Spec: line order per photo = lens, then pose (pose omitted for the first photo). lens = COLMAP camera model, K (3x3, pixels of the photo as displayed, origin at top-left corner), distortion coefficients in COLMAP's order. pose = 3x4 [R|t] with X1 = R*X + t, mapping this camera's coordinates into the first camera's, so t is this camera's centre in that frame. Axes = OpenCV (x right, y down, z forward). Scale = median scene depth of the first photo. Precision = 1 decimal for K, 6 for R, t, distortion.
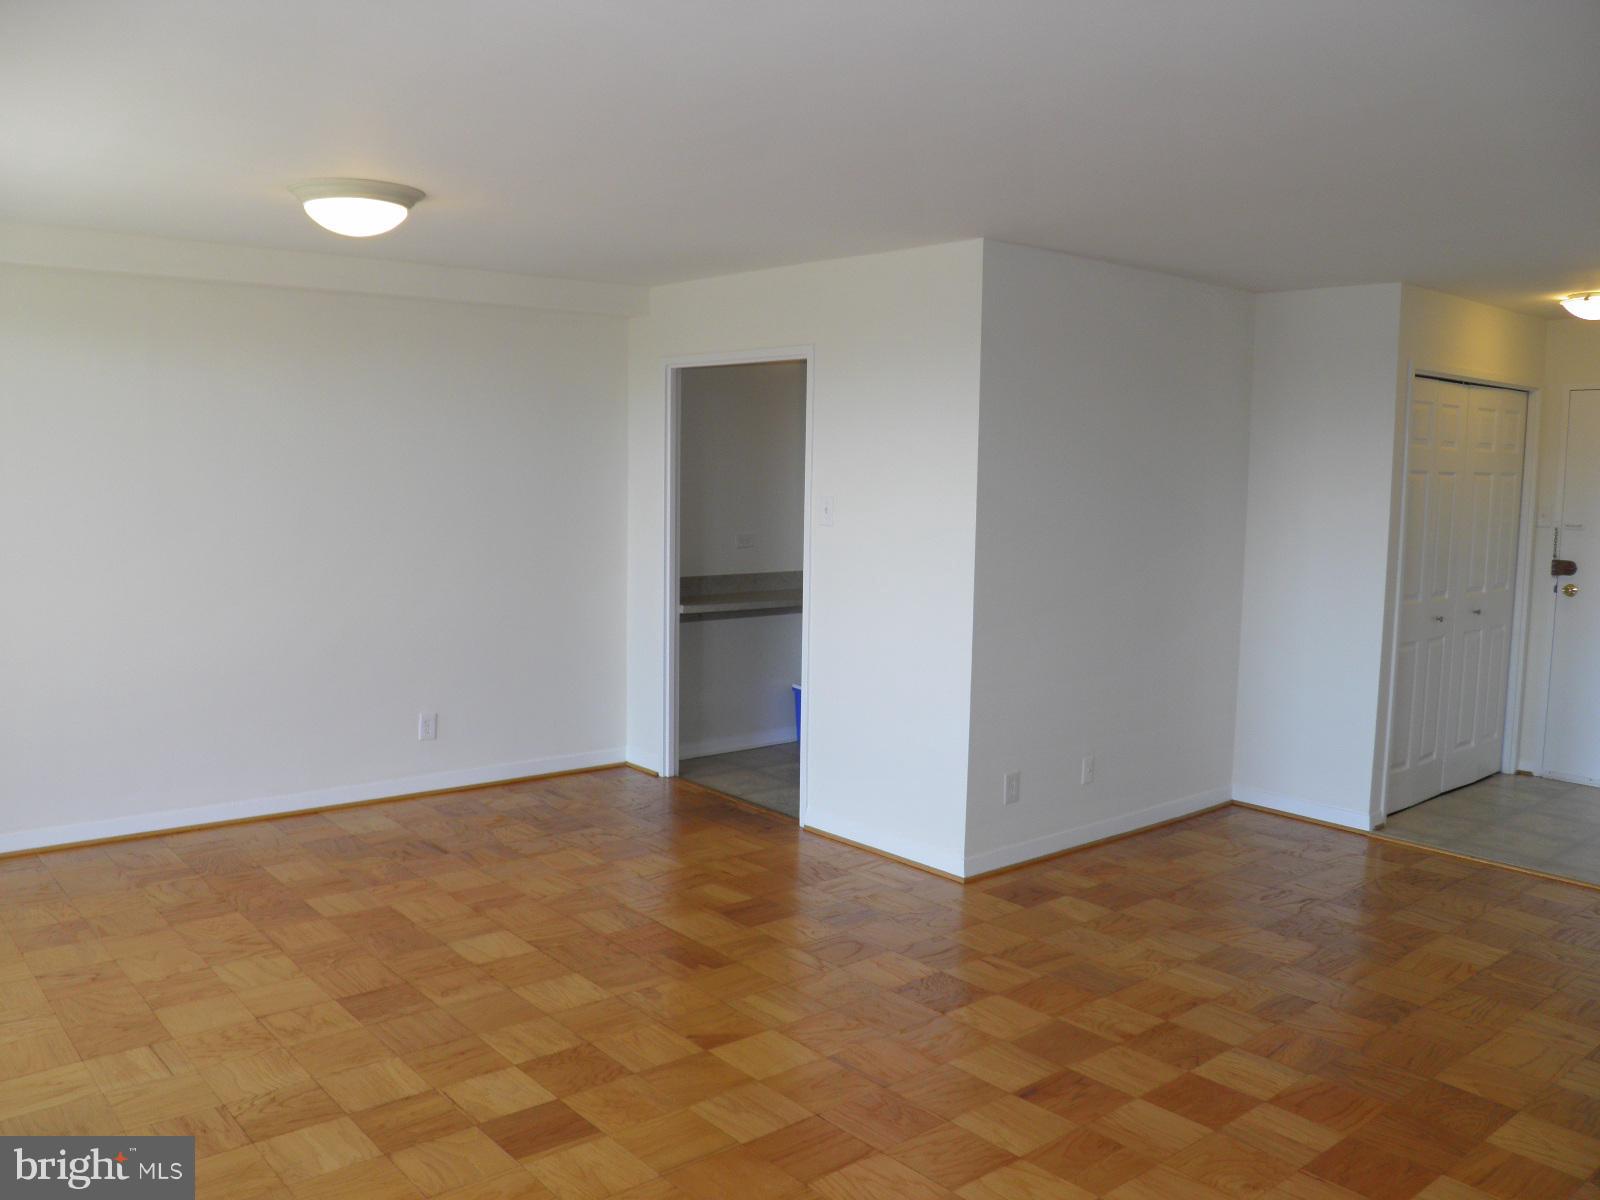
lens RADIAL K [[1323.8, 0, 797.9], [0, 1323.8, 609.5], [0, 0, 1]] dist [-0.138414, 0.095438]
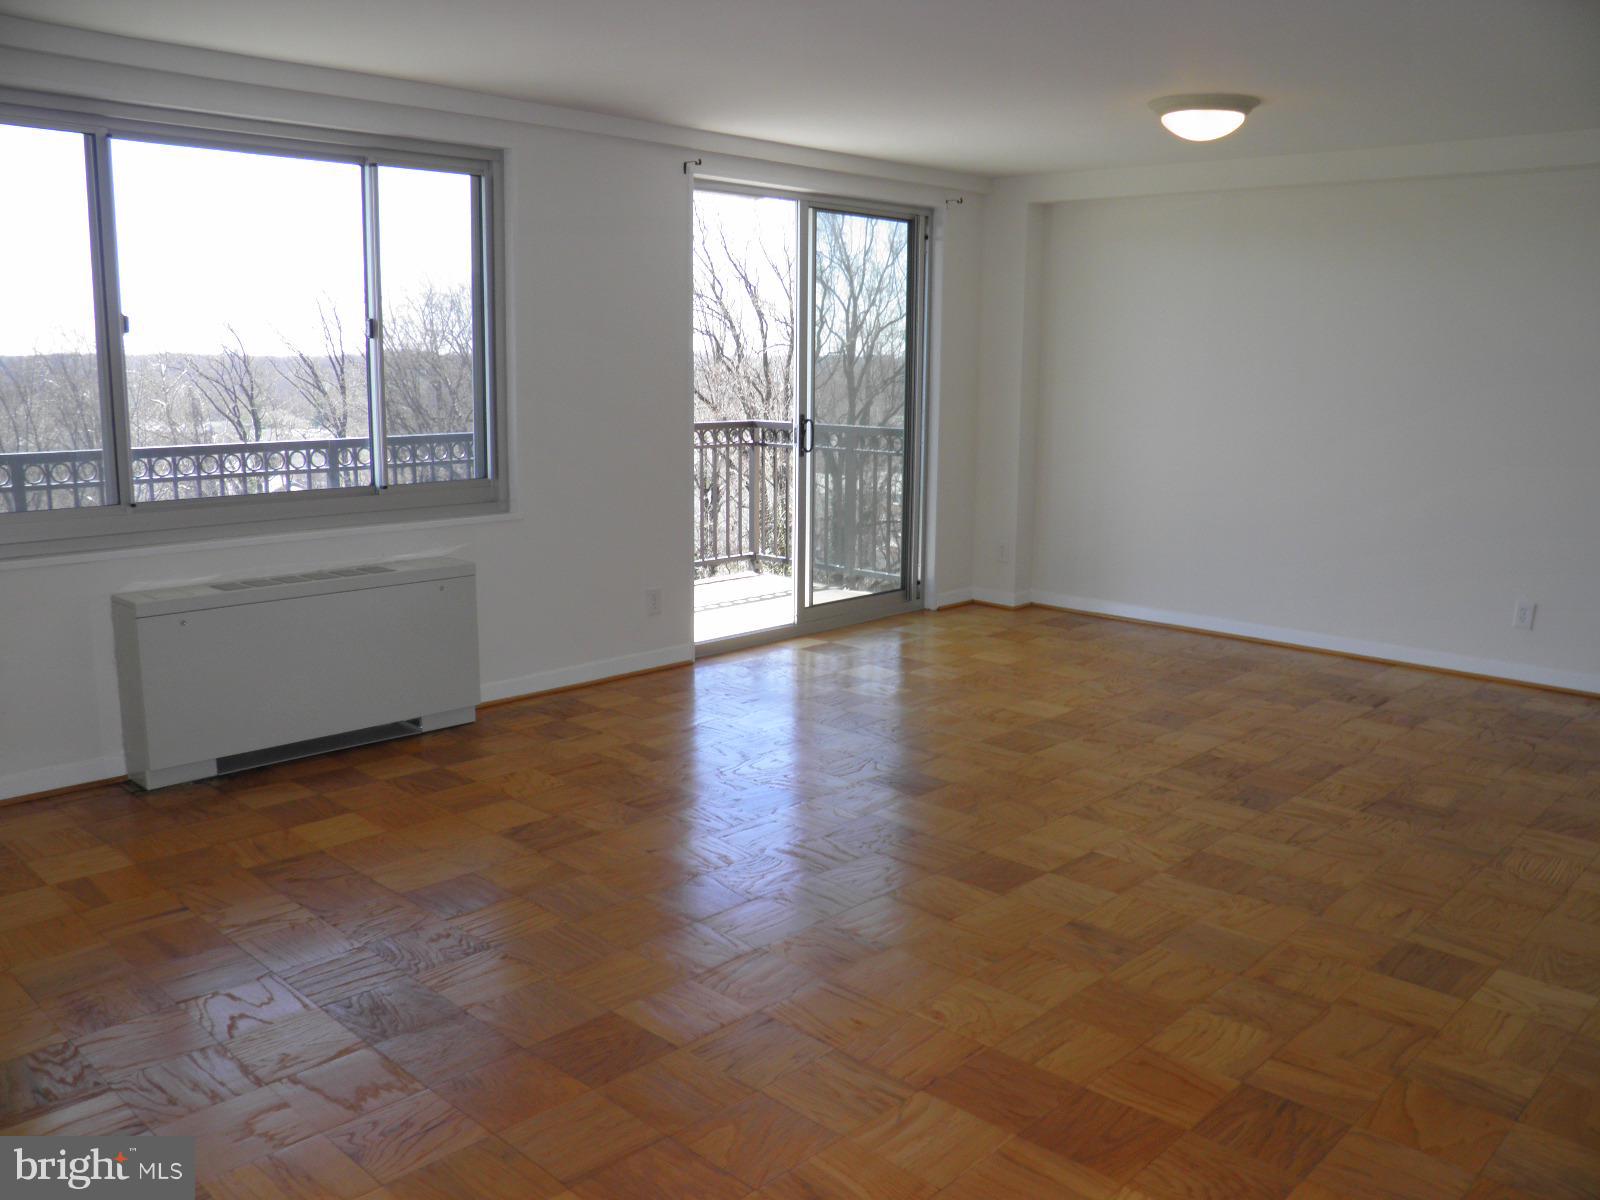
lens RADIAL K [[1323.8, 0, 812.0], [0, 1323.8, 604.2], [0, 0, 1]] dist [-0.138414, 0.095438]
pose [[0.114942, 0.167056, -0.979224, 0.995465], [-0.123278, 0.980537, 0.152809, 0.001130], [0.985693, 0.103152, 0.133299, 0.576135]]
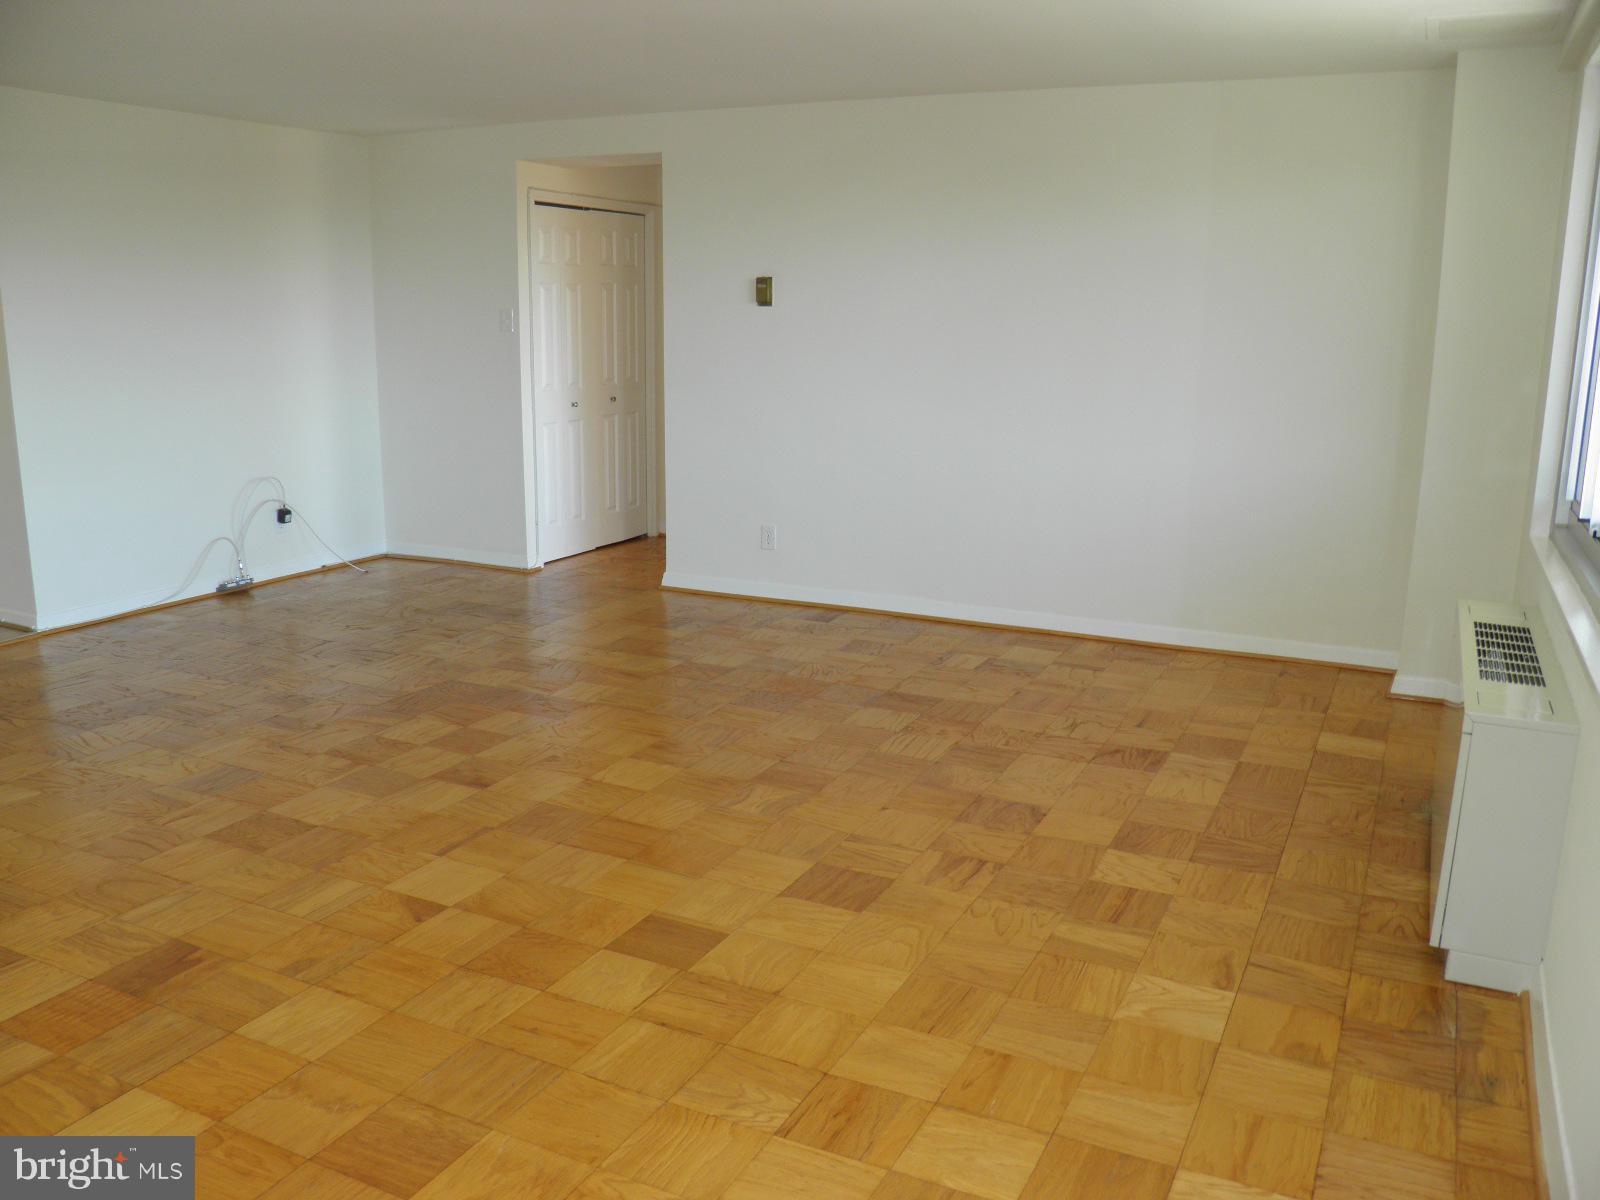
lens RADIAL K [[1323.8, 0, 811.3], [0, 1323.8, 596.2], [0, 0, 1]] dist [-0.138414, 0.095438]
pose [[-0.410483, -0.215302, 0.886086, -0.912189], [0.084534, 0.958557, 0.272071, -0.097157], [-0.907942, 0.186585, -0.375271, 1.038564]]
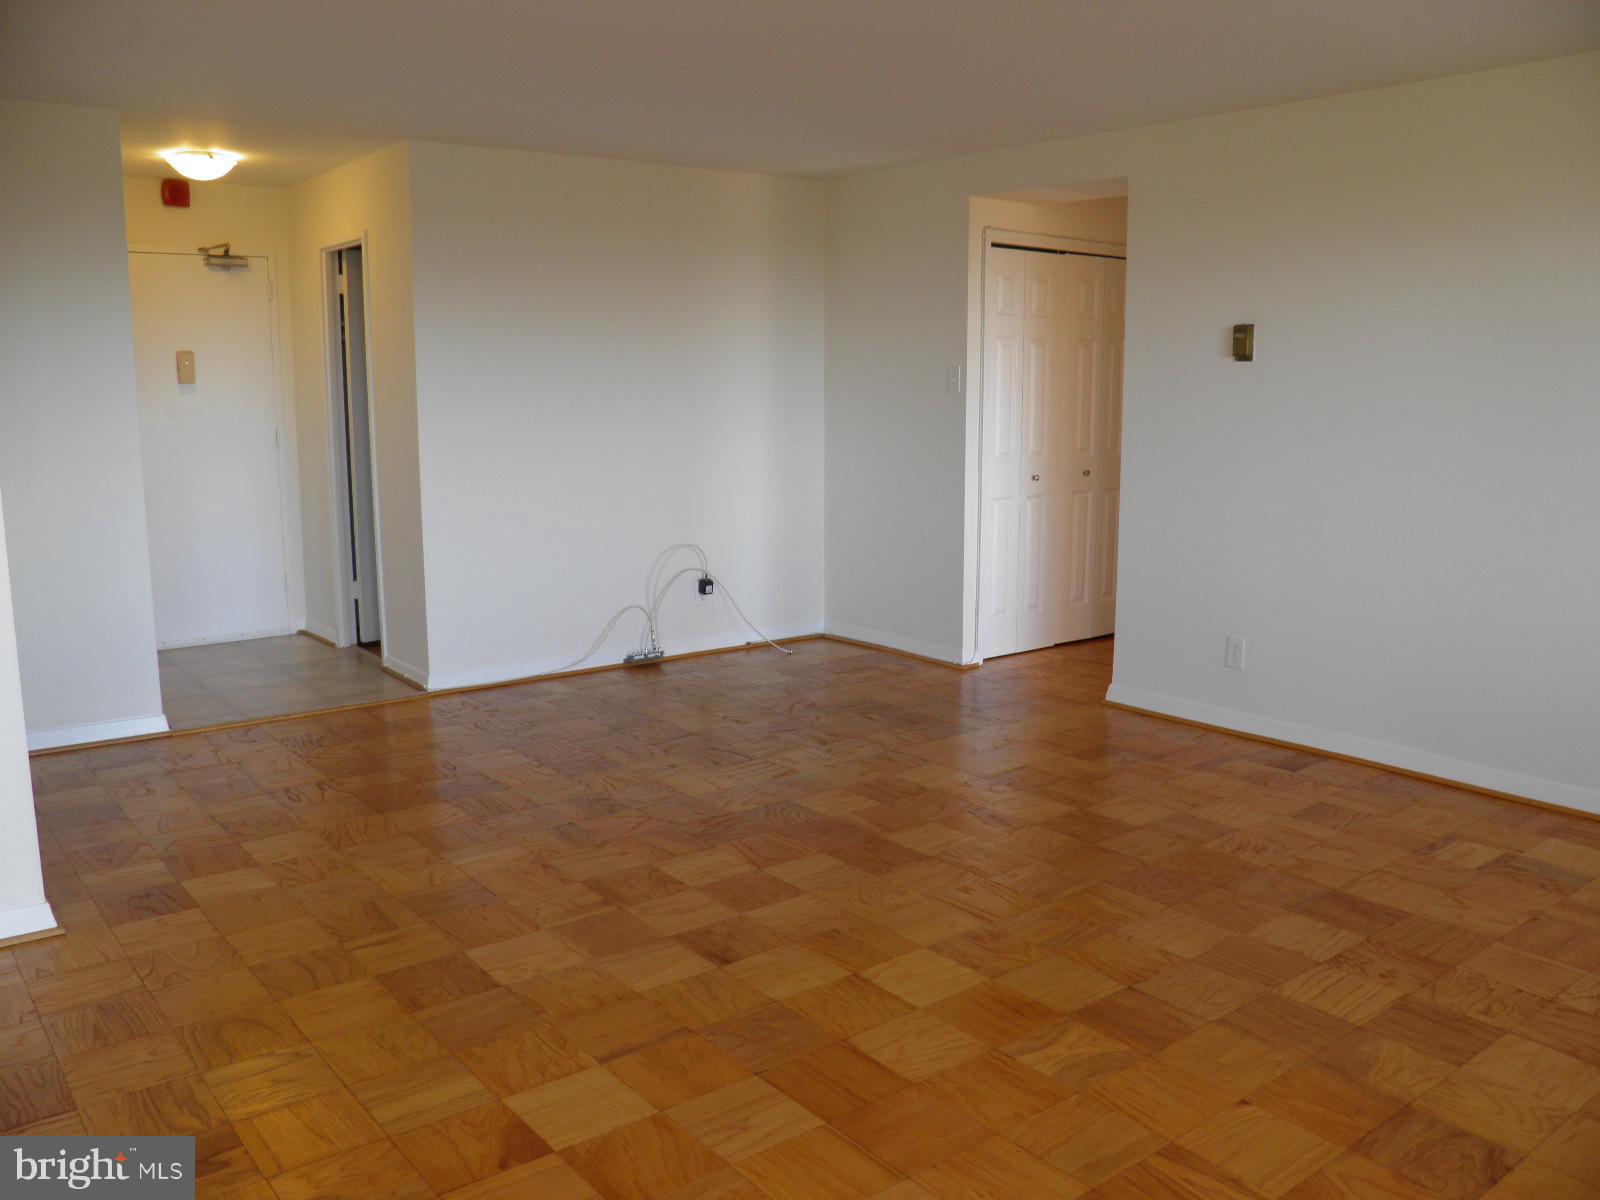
lens RADIAL K [[1323.8, 0, 812.8], [0, 1323.8, 595.8], [0, 0, 1]] dist [-0.138414, 0.095438]
pose [[0.022537, -0.178858, 0.983617, -0.651879], [0.111319, 0.978197, 0.175322, -0.044805], [-0.993529, 0.105544, 0.041956, 0.783004]]
